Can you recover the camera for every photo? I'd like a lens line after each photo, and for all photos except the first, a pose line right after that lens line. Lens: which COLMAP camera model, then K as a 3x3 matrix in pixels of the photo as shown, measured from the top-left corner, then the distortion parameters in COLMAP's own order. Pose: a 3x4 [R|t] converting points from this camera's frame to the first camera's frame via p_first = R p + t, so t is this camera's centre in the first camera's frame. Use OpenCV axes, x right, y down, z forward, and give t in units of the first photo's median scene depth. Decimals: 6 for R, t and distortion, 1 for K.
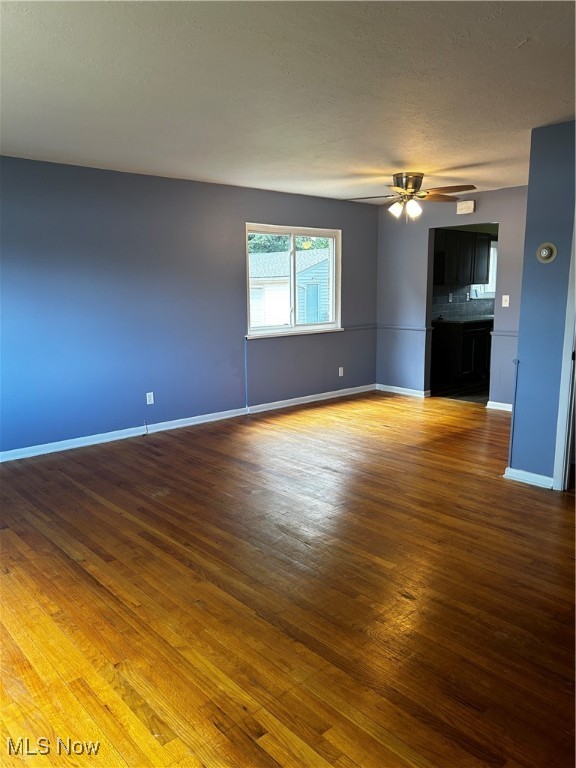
lens RADIAL K [[580.6, 0, 287.1], [0, 580.6, 384.3], [0, 0, 1]] dist [0.053722, -0.065502]
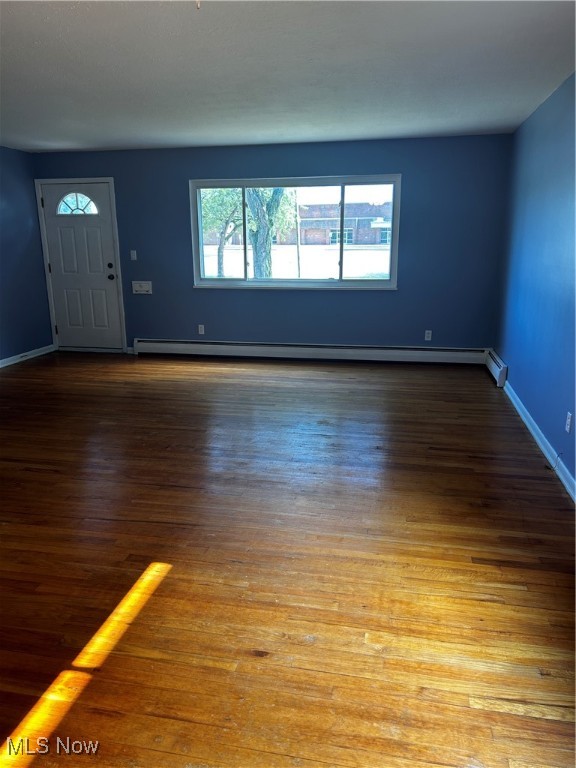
lens RADIAL K [[580.6, 0, 289.2], [0, 580.6, 386.3], [0, 0, 1]] dist [0.053722, -0.065502]
pose [[-0.803664, 0.164990, -0.571754, 0.388349], [-0.083572, 0.919982, 0.382948, -0.249721], [0.589186, 0.355544, -0.725568, 1.417533]]
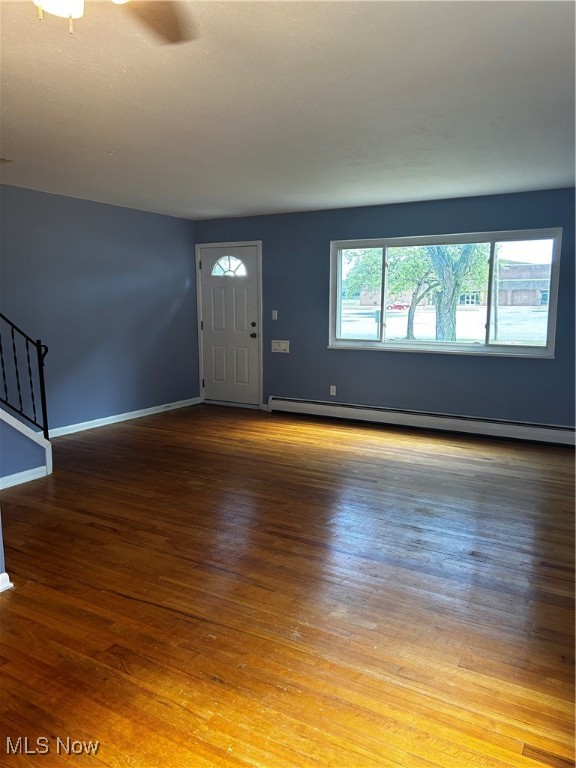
lens RADIAL K [[580.6, 0, 291.0], [0, 580.6, 382.0], [0, 0, 1]] dist [0.053722, -0.065502]
pose [[-0.953462, 0.053860, -0.296663, 0.217935], [-0.040620, 0.952001, 0.303389, -0.245431], [0.298764, 0.301320, -0.905509, 1.409761]]
